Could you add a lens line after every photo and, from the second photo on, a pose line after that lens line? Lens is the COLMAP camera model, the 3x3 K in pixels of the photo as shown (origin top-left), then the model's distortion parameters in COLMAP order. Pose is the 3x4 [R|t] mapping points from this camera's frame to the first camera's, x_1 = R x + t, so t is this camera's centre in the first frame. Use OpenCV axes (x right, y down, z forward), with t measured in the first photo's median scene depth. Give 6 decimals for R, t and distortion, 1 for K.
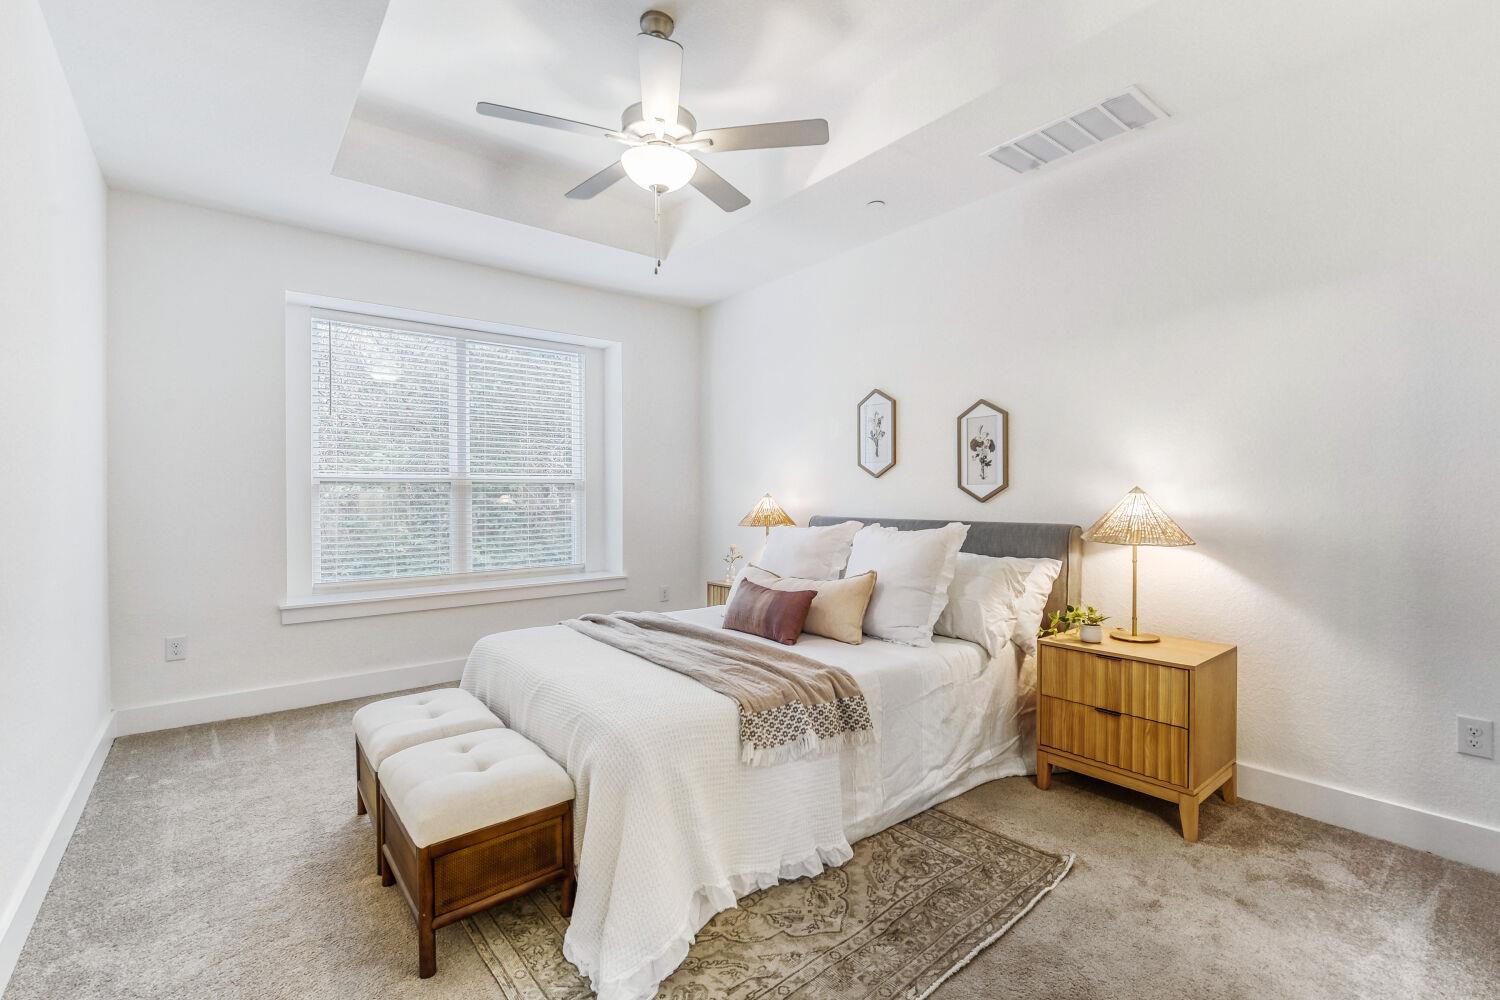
lens RADIAL K [[664.6, 0, 752.5], [0, 664.6, 500.4], [0, 0, 1]] dist [0.004622, 0.000235]
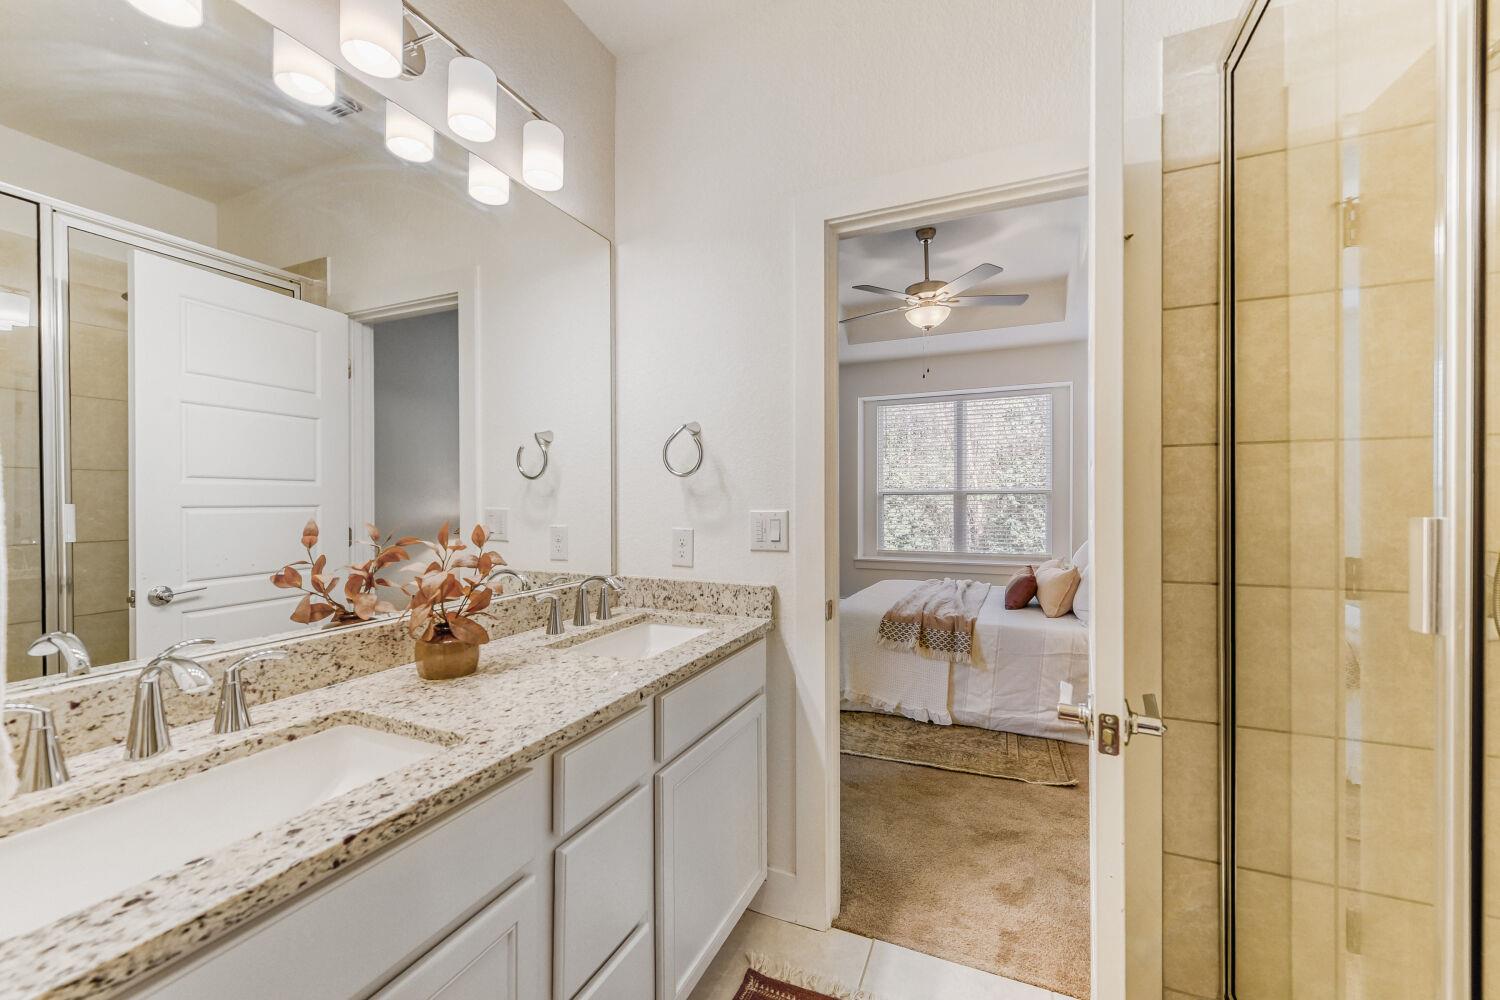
lens RADIAL K [[590.5, 0, 745.1], [0, 590.5, 504.2], [0, 0, 1]] dist [-0.001326, -0.000188]
pose [[0.447879, 0.012623, -0.894005, 1.837575], [-0.007167, 0.999919, 0.010527, -0.042157], [0.894065, 0.001693, 0.447933, -0.177281]]
